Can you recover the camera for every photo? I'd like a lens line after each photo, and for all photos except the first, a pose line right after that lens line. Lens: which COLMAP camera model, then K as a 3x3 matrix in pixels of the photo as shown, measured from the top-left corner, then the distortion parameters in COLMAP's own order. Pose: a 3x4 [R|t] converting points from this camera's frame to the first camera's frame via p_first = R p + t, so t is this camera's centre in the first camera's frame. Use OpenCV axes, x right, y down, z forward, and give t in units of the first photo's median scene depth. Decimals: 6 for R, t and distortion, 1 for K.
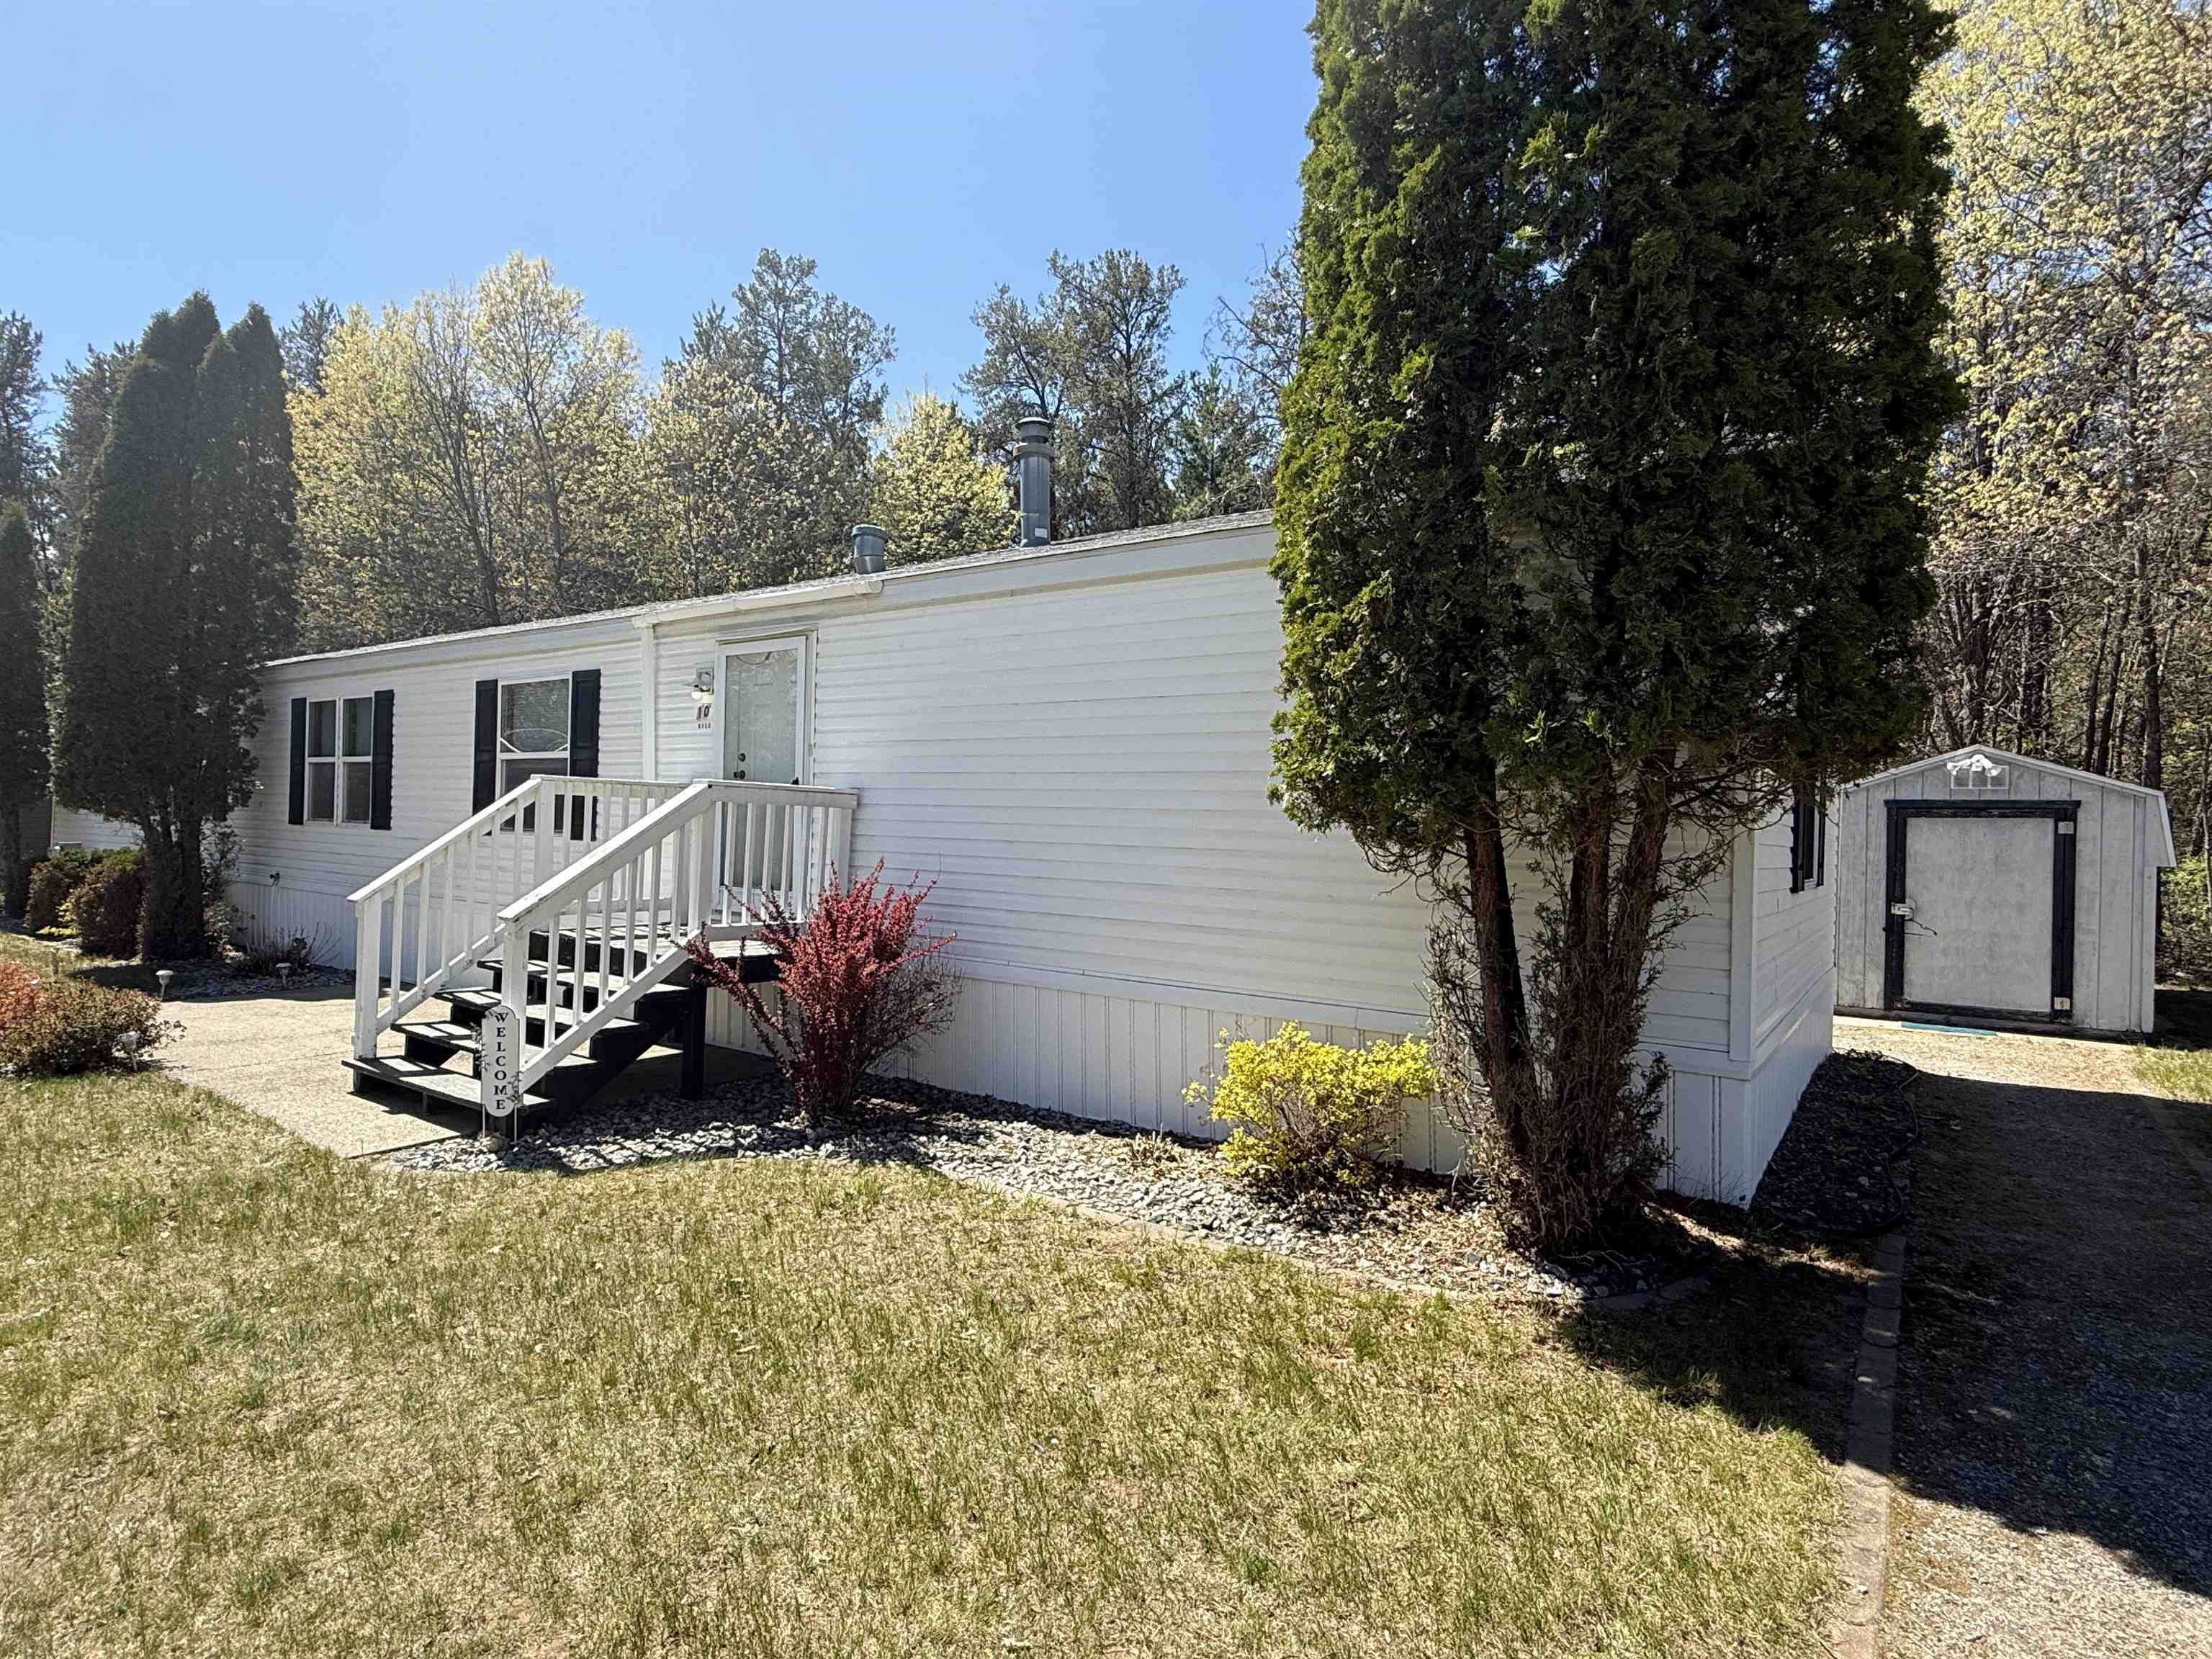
lens RADIAL K [[1167.0, 0, 1099.0], [0, 1167.0, 834.4], [0, 0, 1]] dist [-0.000986, 0.001535]
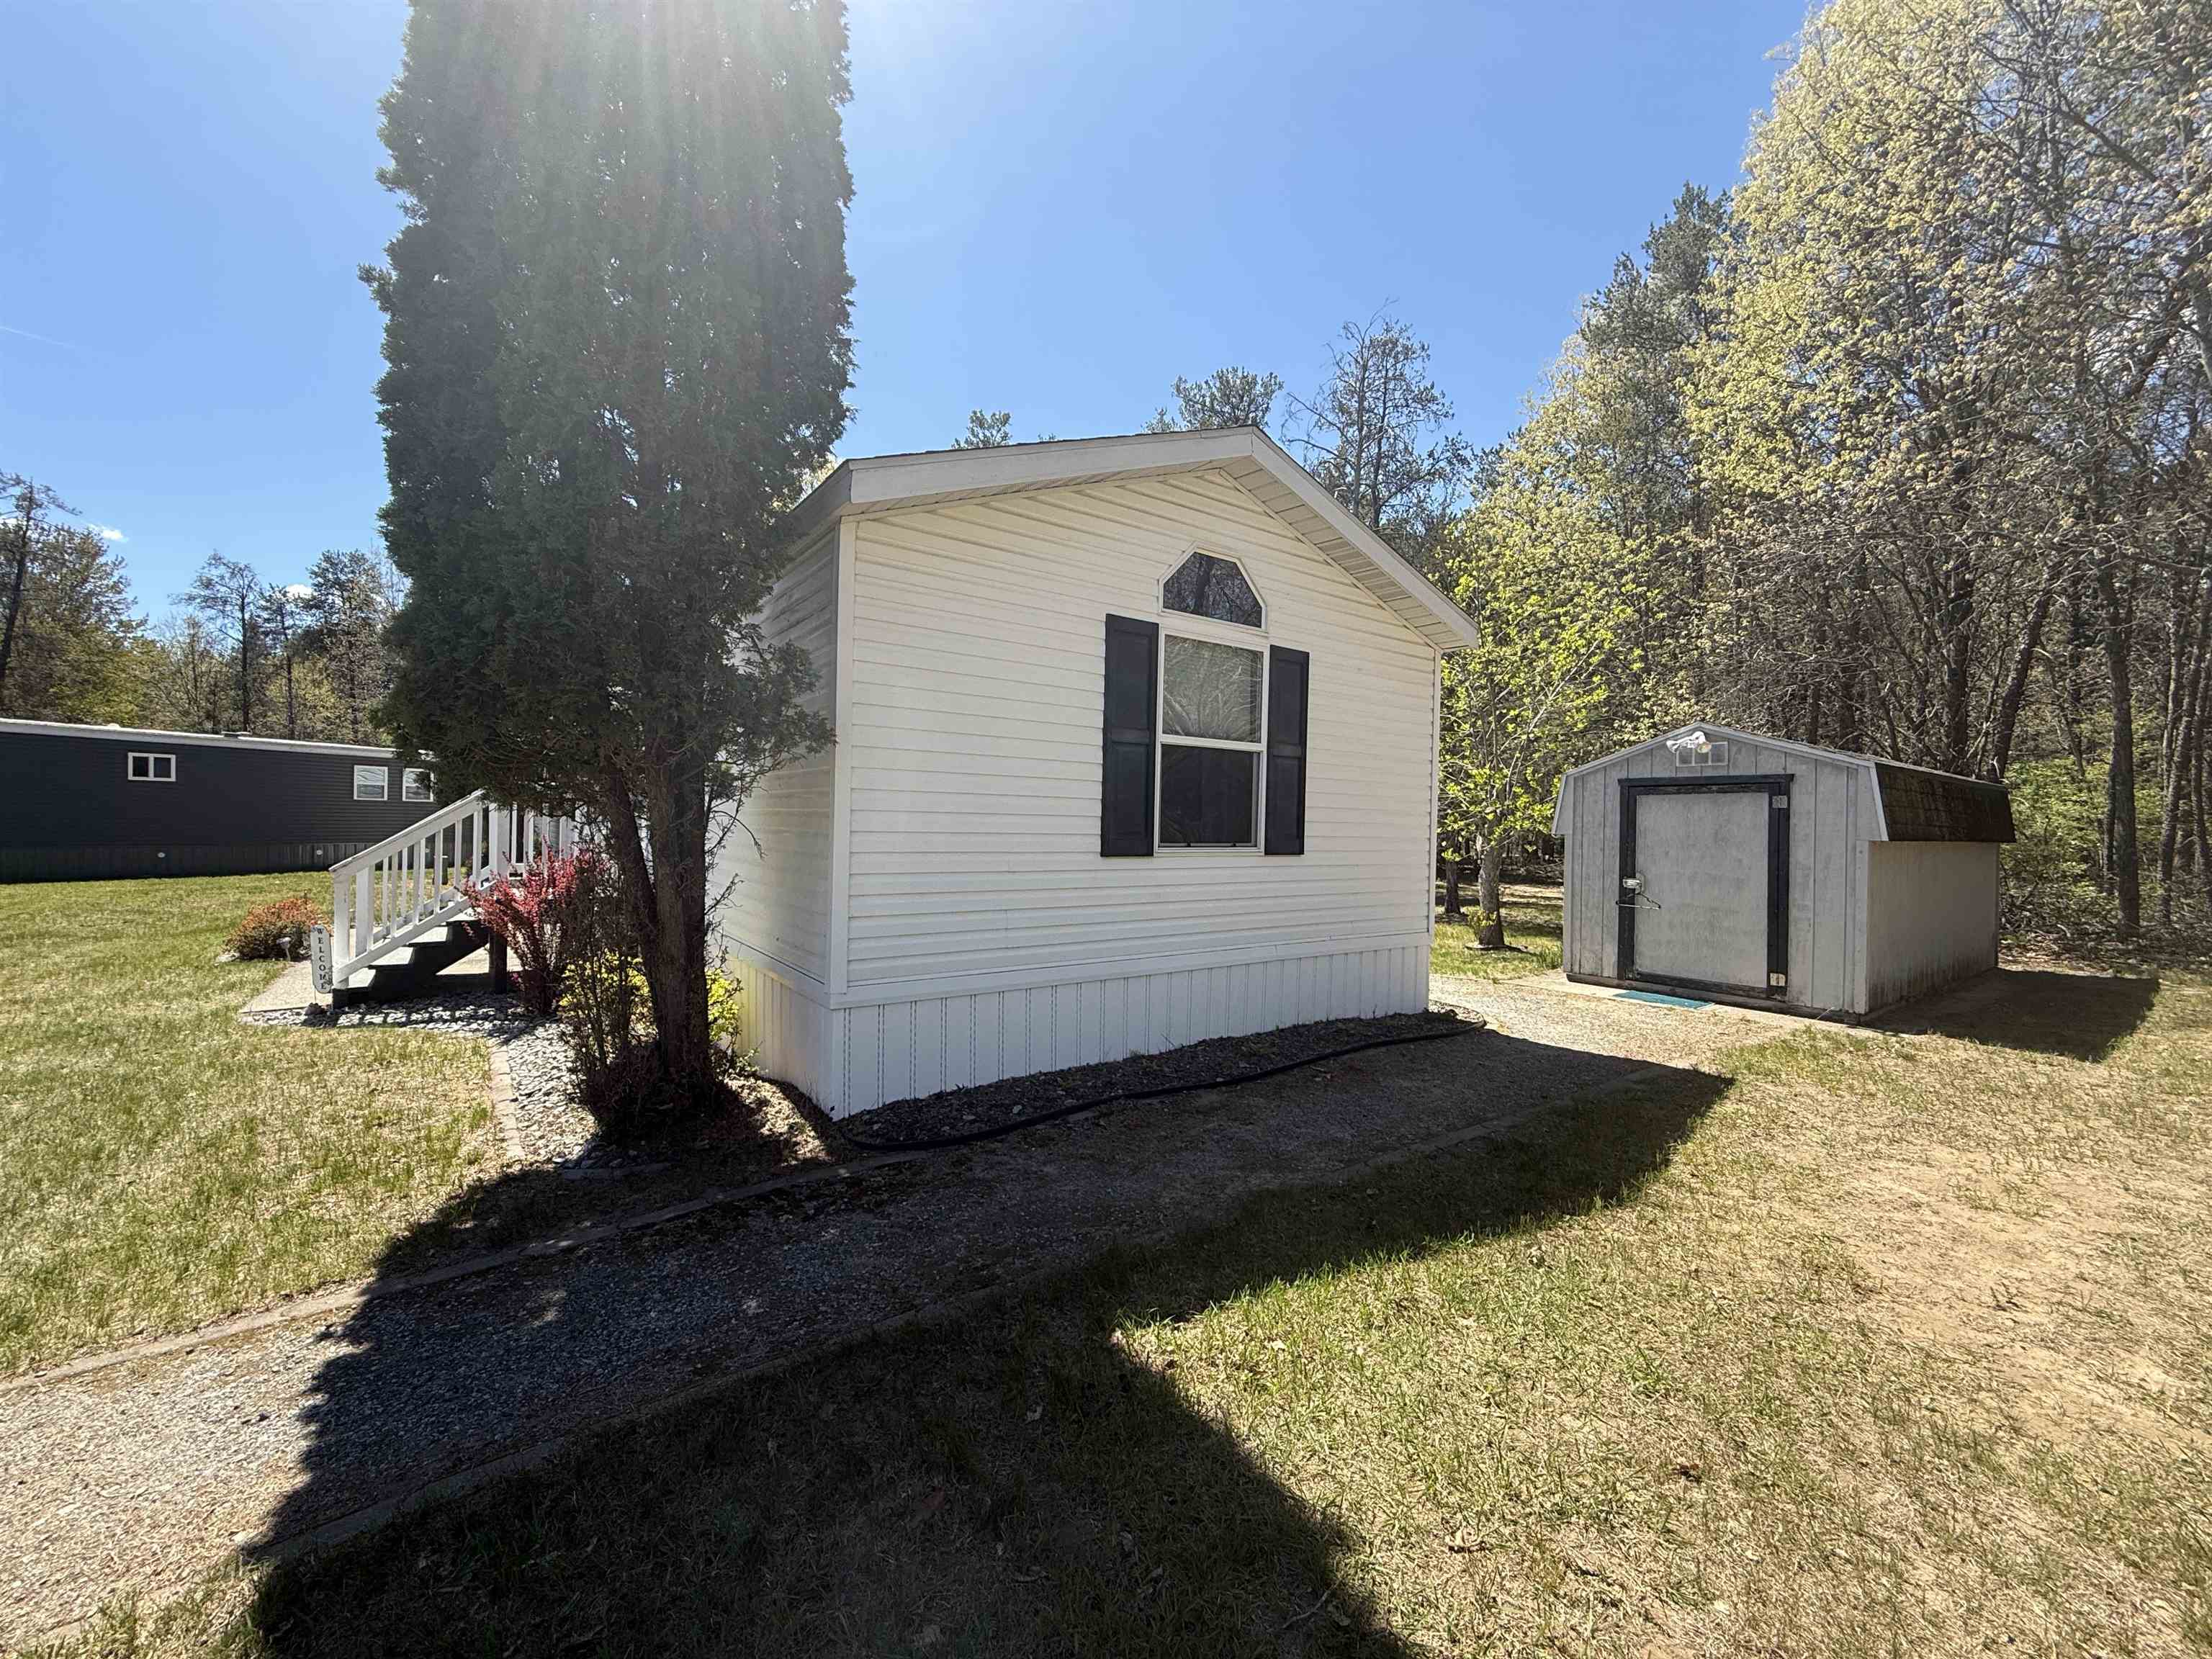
lens RADIAL K [[878.2, 0, 1099.8], [0, 878.2, 830.3], [0, 0, 1]] dist [0.000219, -0.000252]
pose [[0.949132, -0.006283, -0.314816, 0.519496], [0.006609, 0.999978, -0.000030, 0.014594], [0.314809, -0.002052, 0.949153, 0.114028]]
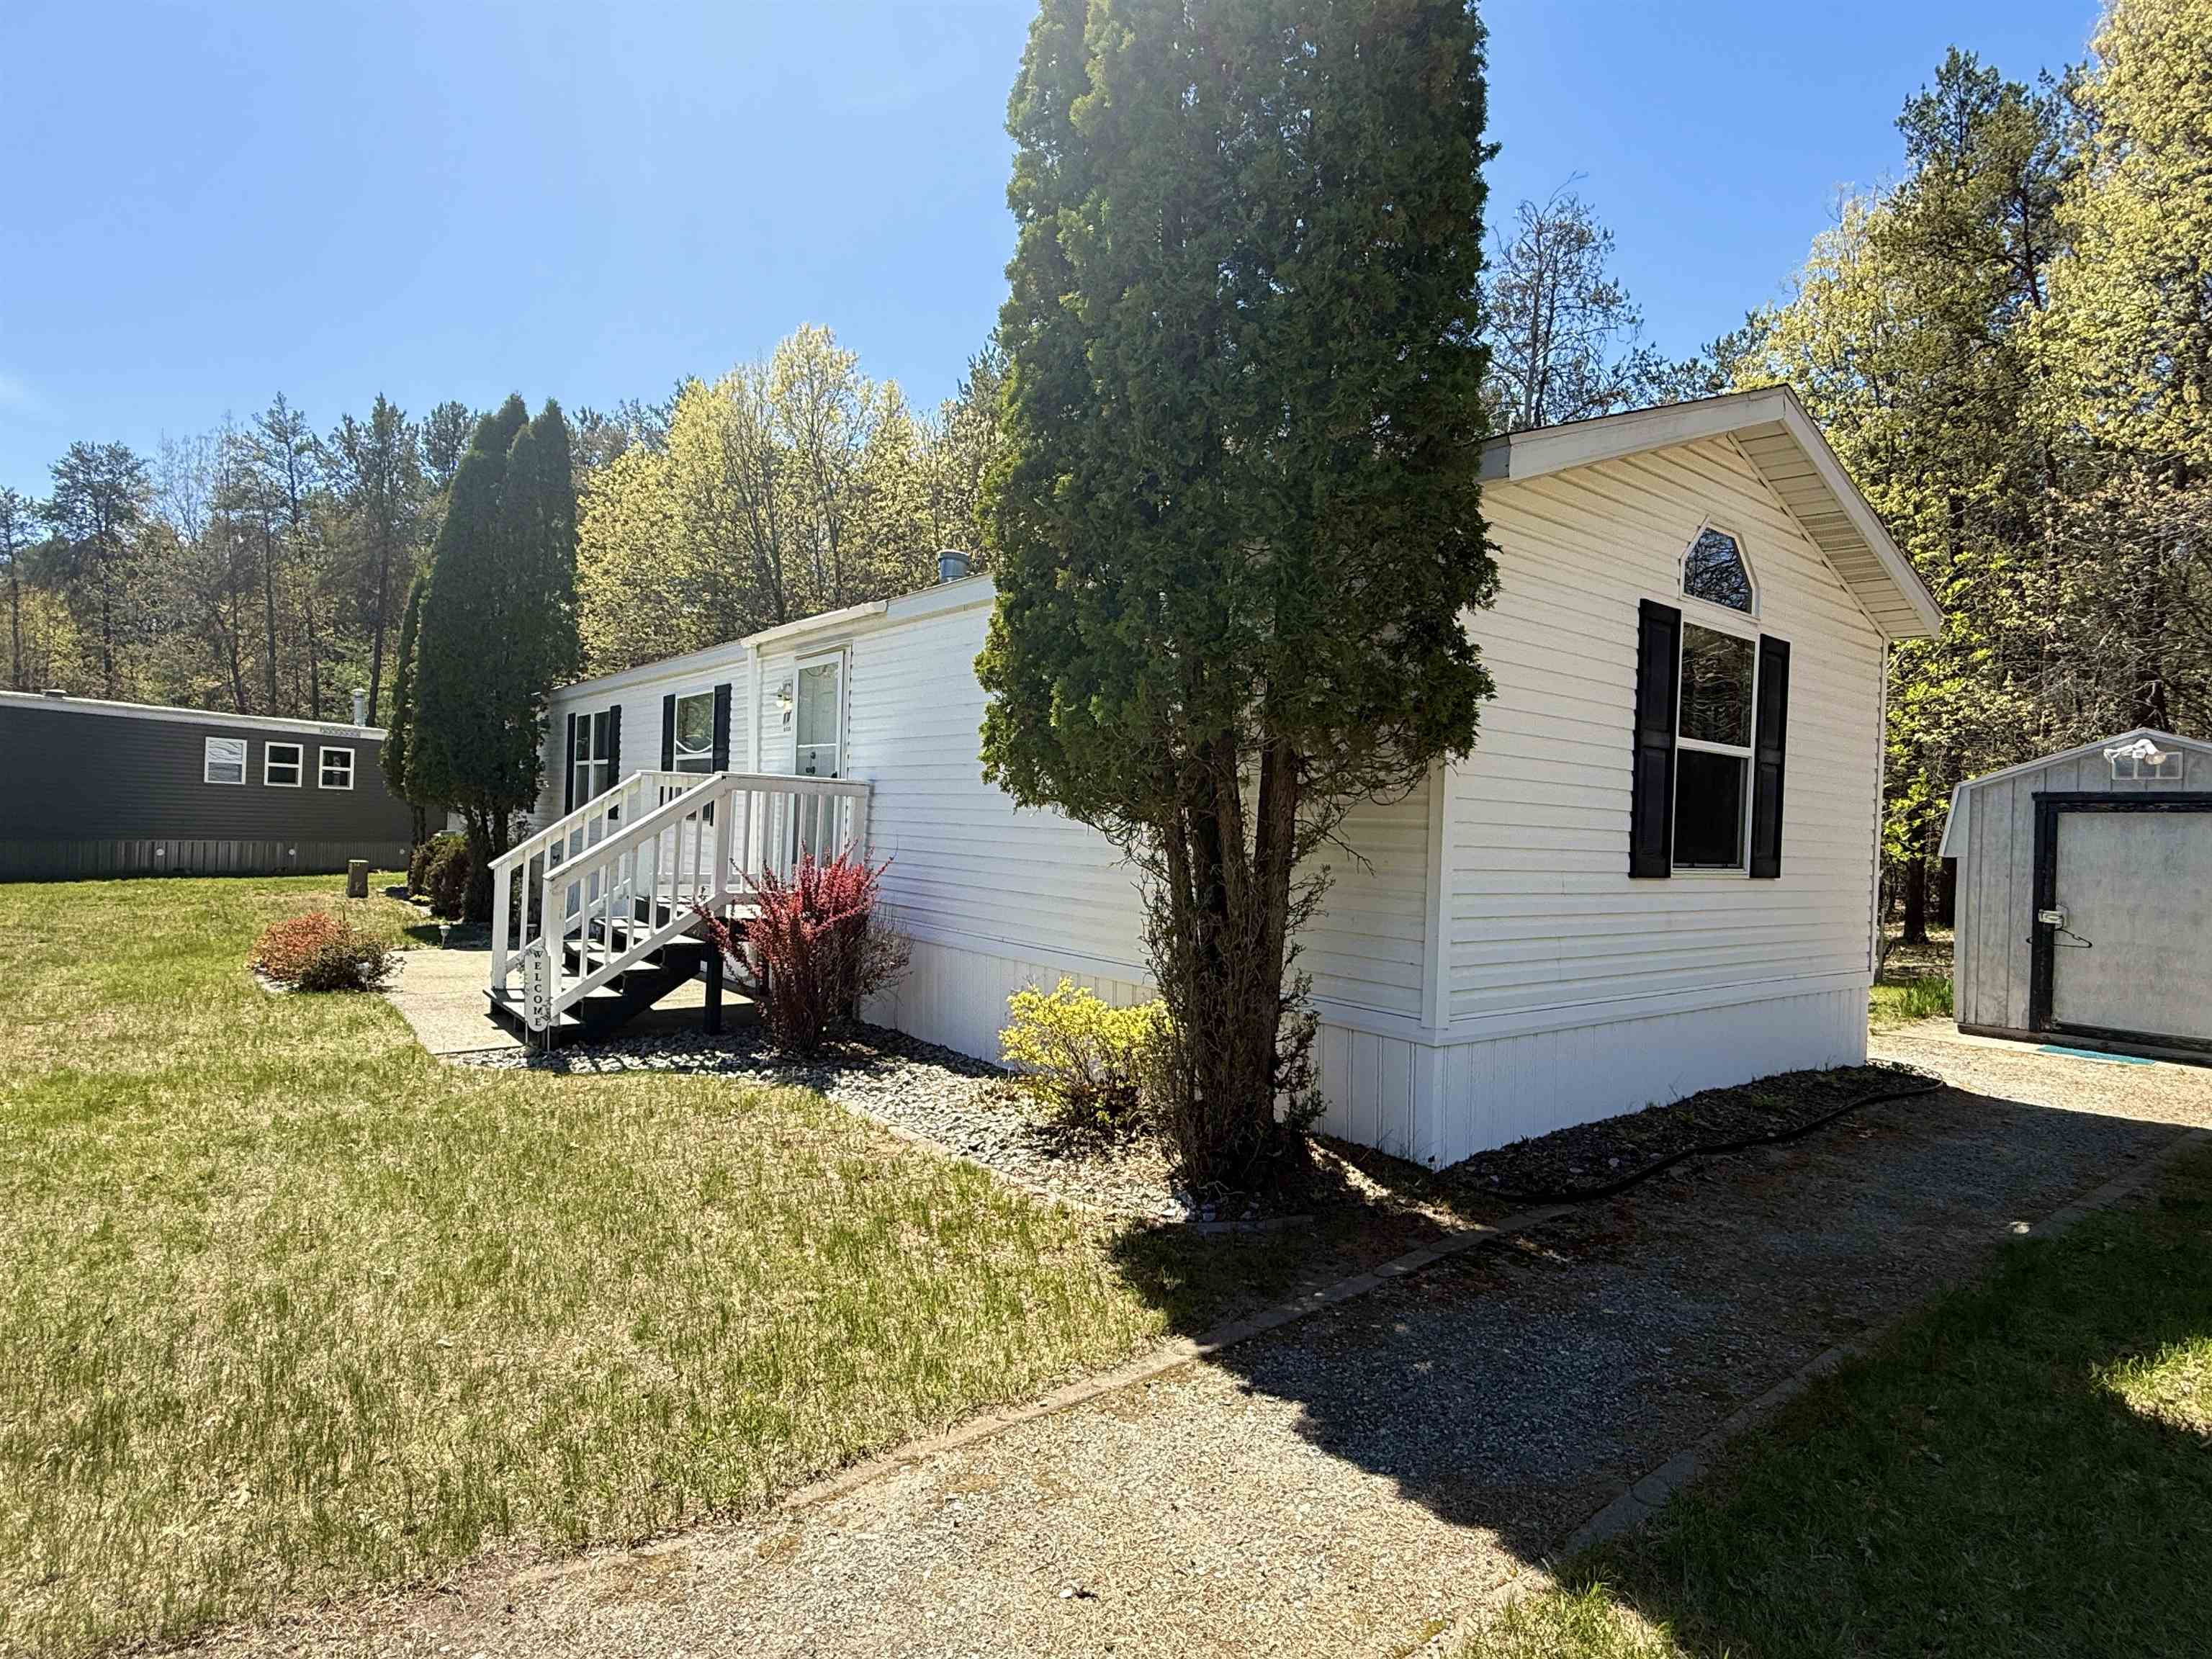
lens RADIAL K [[1167.5, 0, 1106.0], [0, 1167.5, 829.5], [0, 0, 1]] dist [0.000689, 0.000018]
pose [[0.961141, 0.007524, -0.275955, 0.265291], [-0.009835, 0.999927, -0.006992, 0.012273], [0.275882, 0.009434, 0.961145, -0.043409]]
